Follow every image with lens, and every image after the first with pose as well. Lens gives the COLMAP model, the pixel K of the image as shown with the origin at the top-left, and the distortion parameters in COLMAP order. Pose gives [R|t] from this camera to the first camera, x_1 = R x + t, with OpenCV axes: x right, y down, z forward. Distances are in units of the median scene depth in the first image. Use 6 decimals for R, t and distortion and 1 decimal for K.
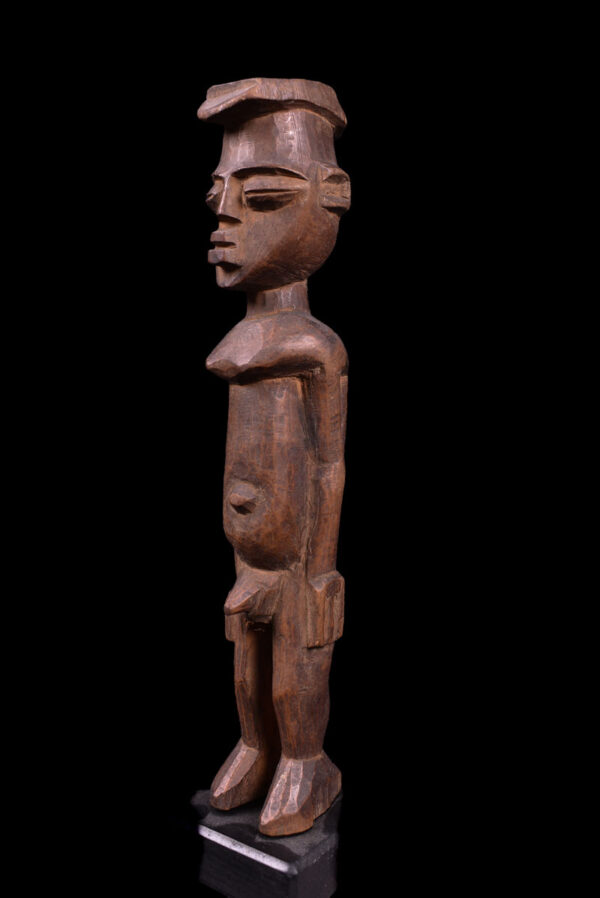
lens RADIAL K [[922.9, 0, 300.0], [0, 922.9, 449.0], [0, 0, 1]] dist [-0.107232, 0.000793]
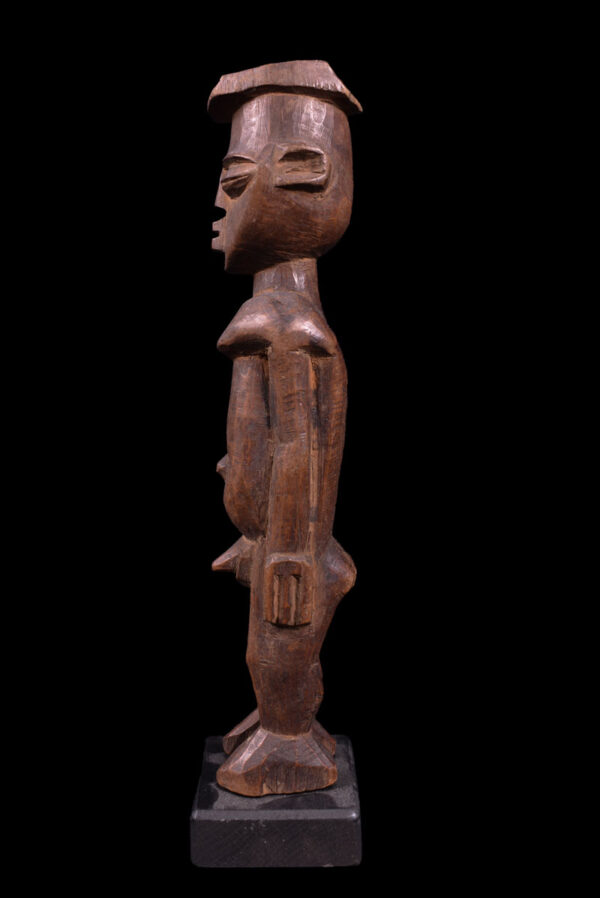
lens RADIAL K [[922.9, 0, 300.0], [0, 922.9, 449.0], [0, 0, 1]] dist [-0.107232, 0.000793]
pose [[0.591816, 0.100188, -0.799822, 0.862452], [-0.097047, 0.993884, 0.052688, -0.032868], [0.800209, 0.046438, 0.597920, 0.427252]]
